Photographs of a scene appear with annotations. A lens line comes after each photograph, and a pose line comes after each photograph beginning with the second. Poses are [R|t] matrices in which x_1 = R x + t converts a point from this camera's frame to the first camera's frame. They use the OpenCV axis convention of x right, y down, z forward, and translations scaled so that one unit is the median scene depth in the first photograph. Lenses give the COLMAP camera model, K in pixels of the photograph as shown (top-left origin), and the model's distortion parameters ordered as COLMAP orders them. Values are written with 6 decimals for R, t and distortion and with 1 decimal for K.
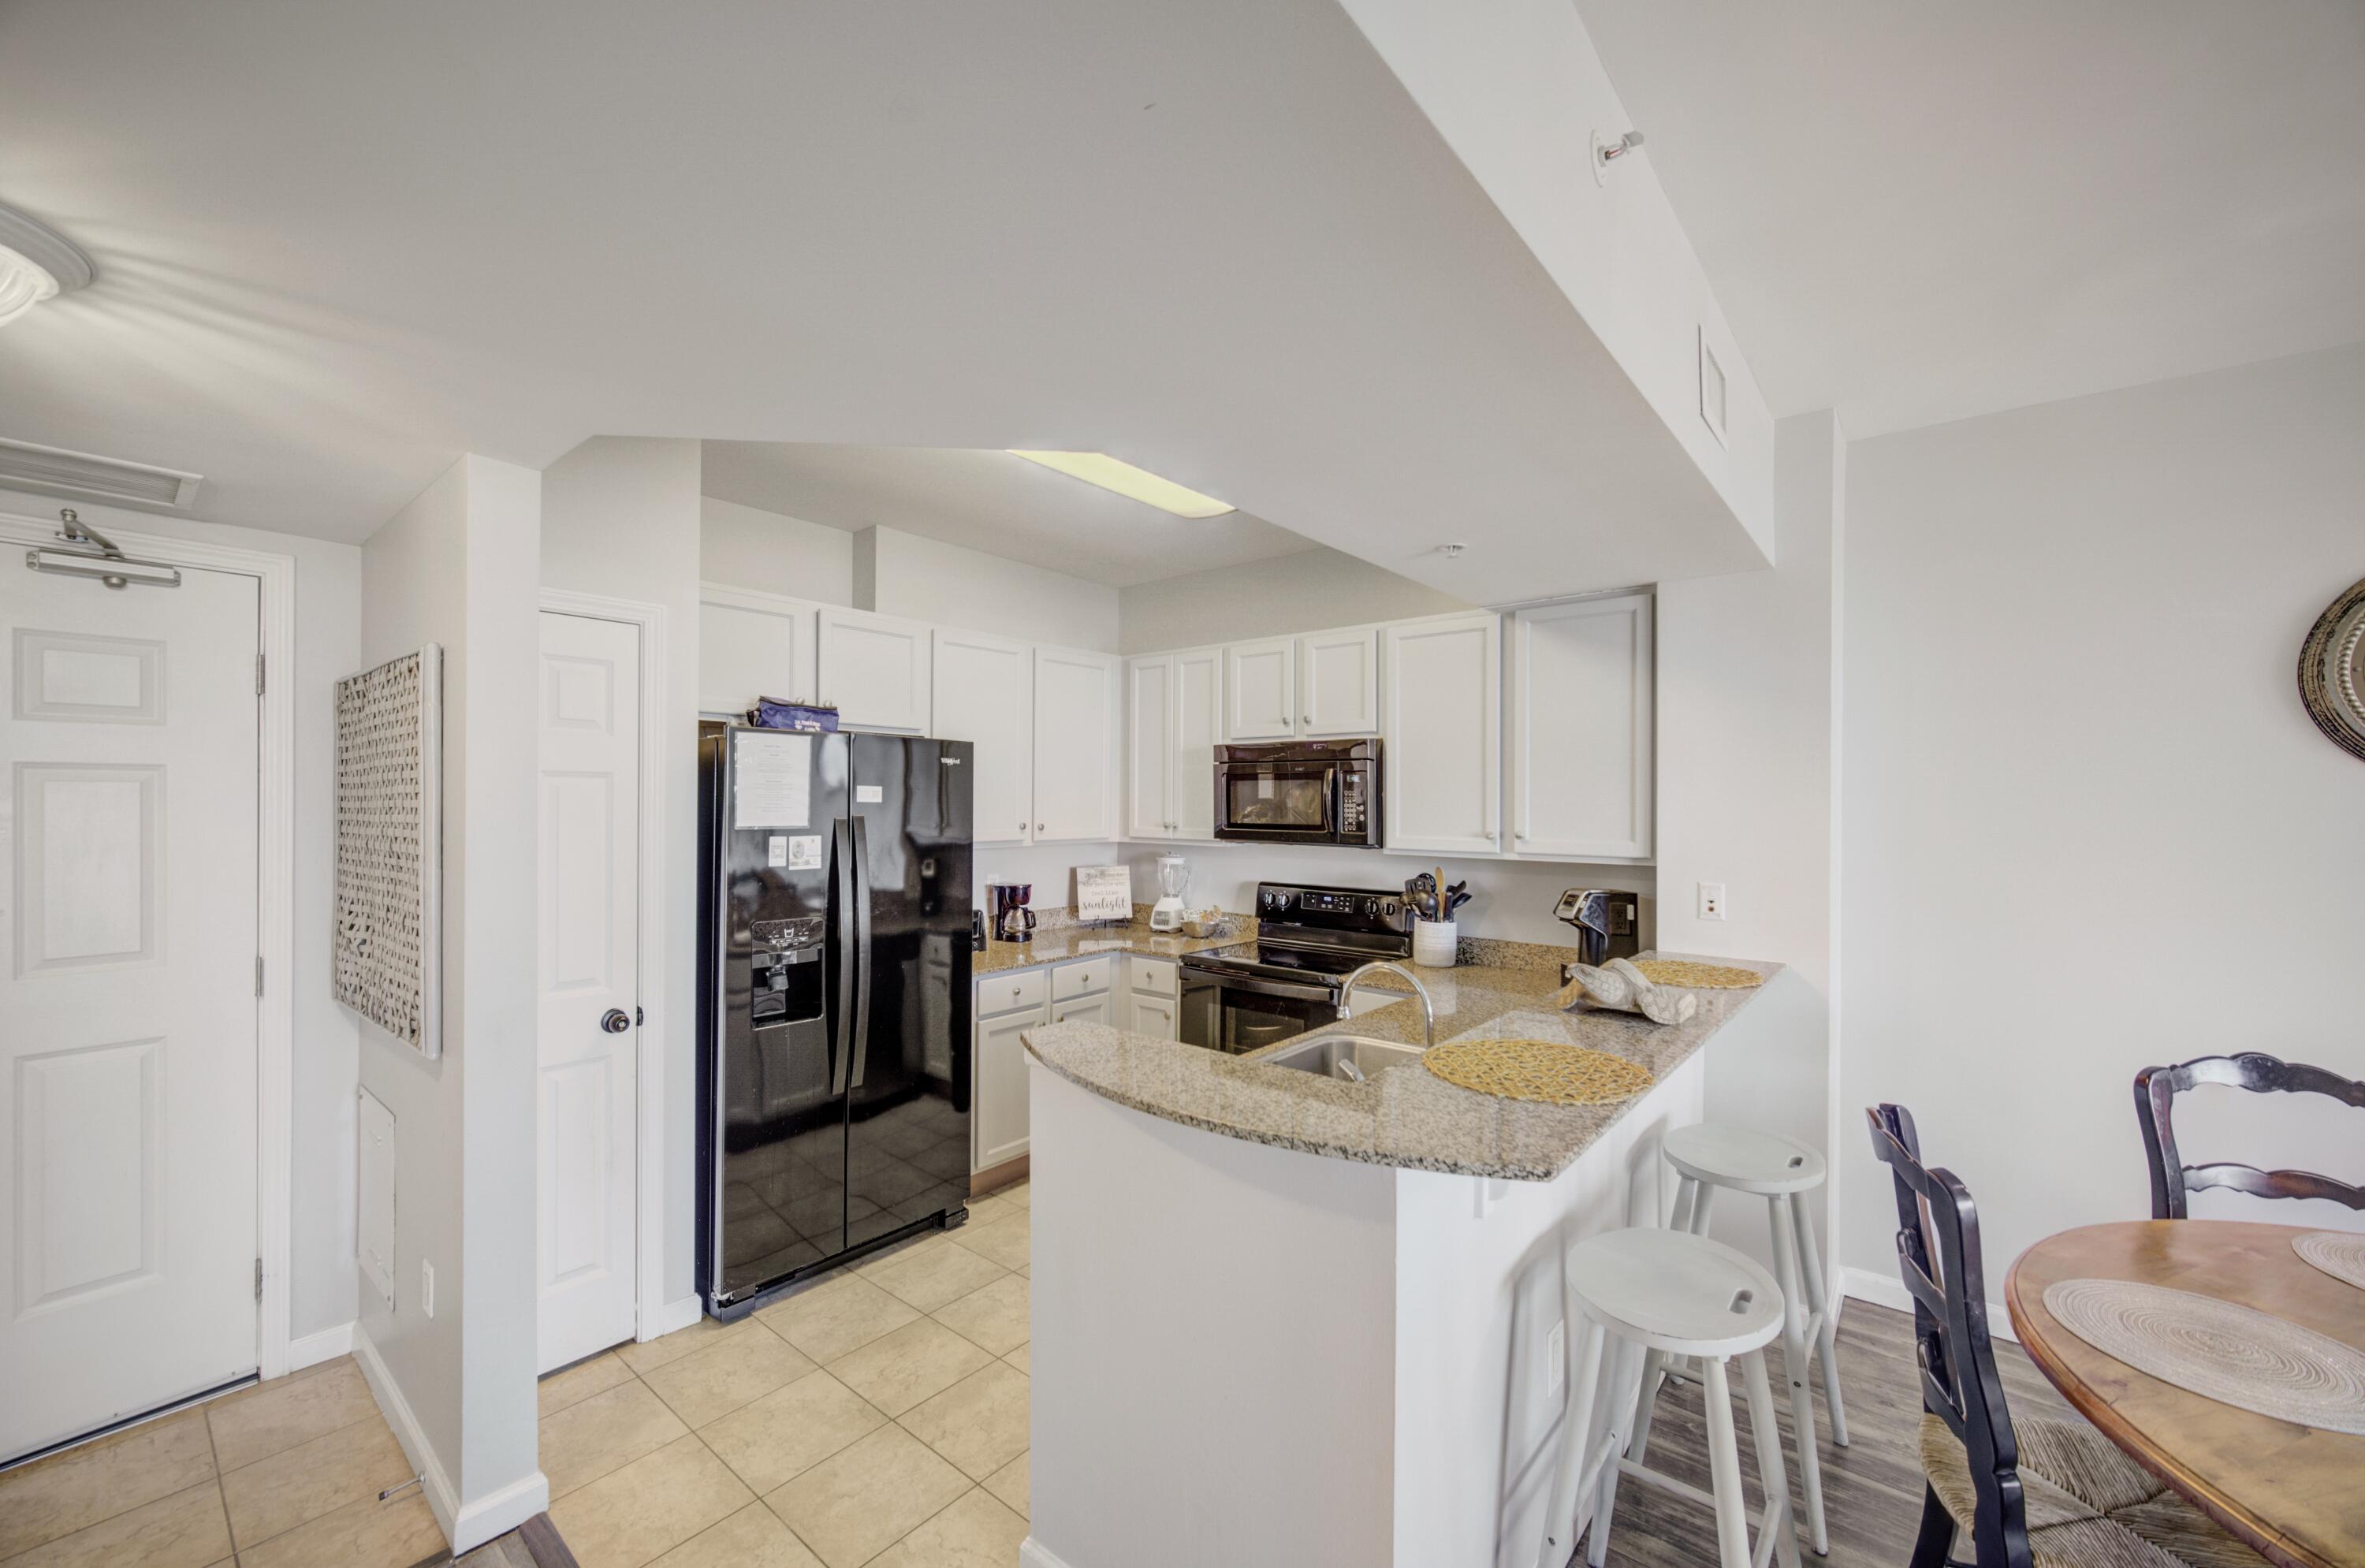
lens RADIAL K [[938.3, 0, 1178.4], [0, 938.3, 798.6], [0, 0, 1]] dist [-0.001075, -0.000492]
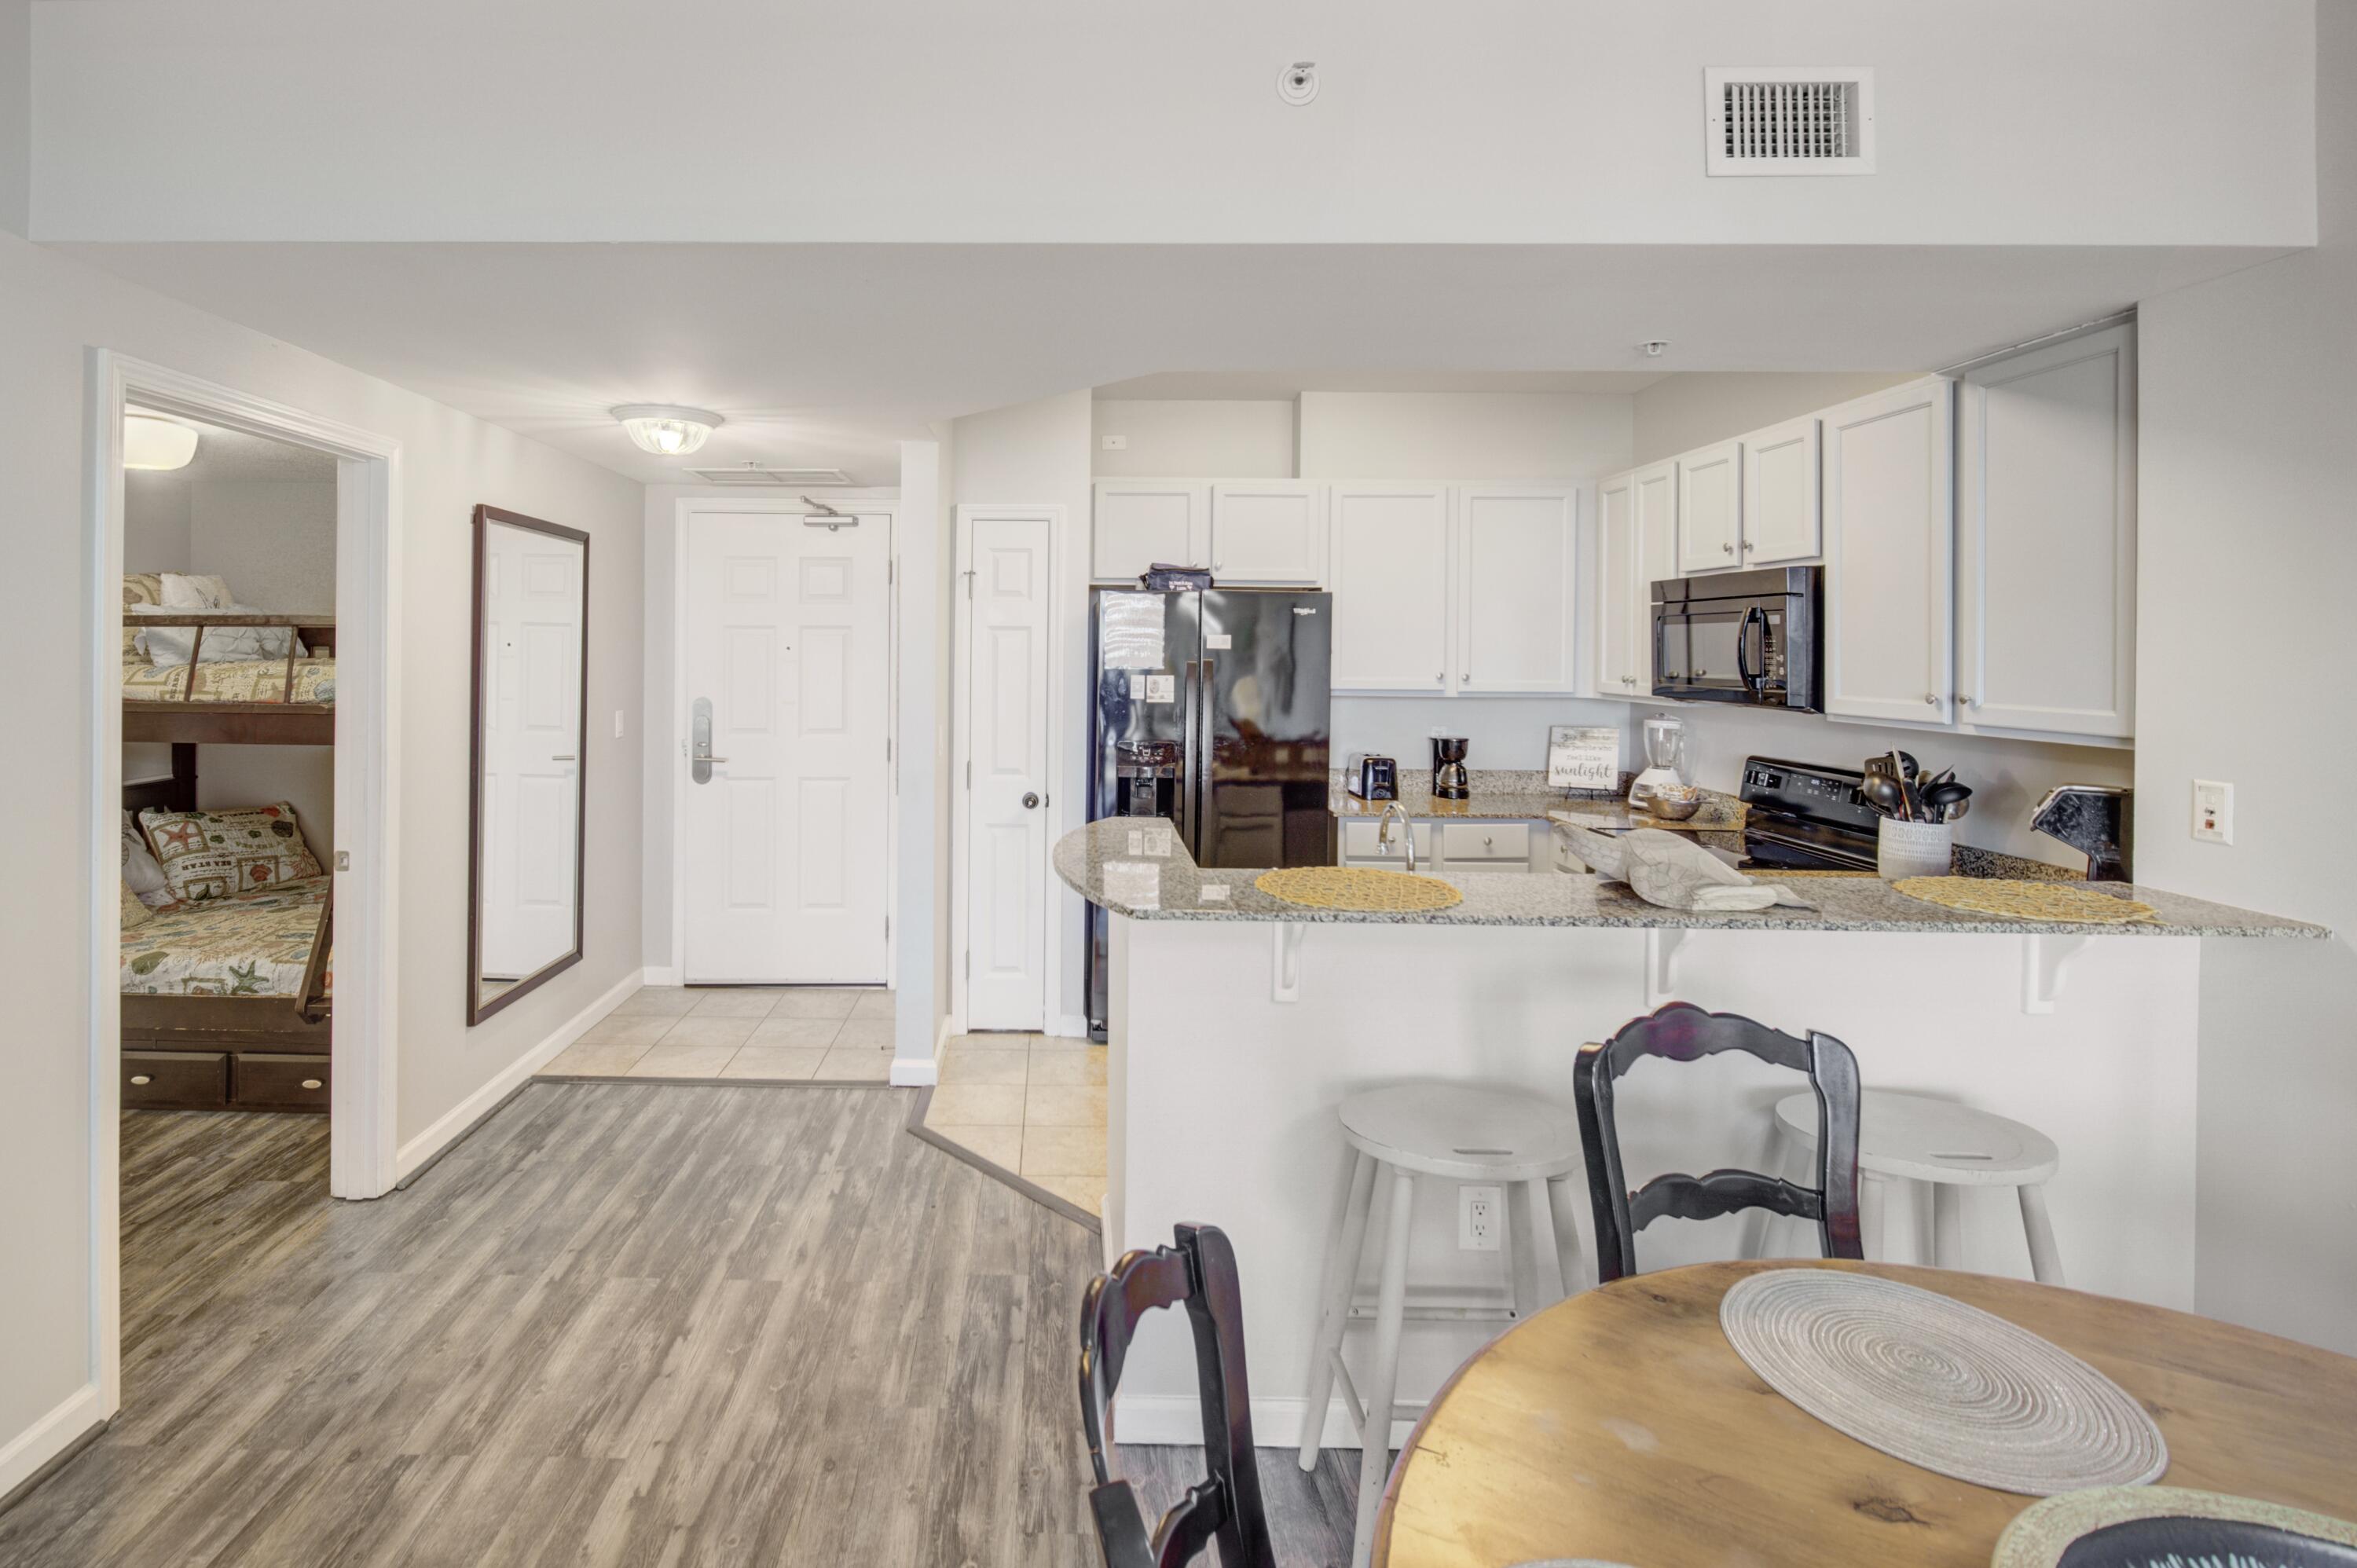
lens RADIAL K [[1119.1, 0, 1033.1], [0, 1119.1, 647.8], [0, 0, 1]] dist [-0.001147, -0.000657]
pose [[0.623869, 0.000460, -0.781529, 0.562056], [-0.004810, 0.999983, -0.003250, 0.007704], [0.781514, 0.005787, 0.623860, -0.044412]]
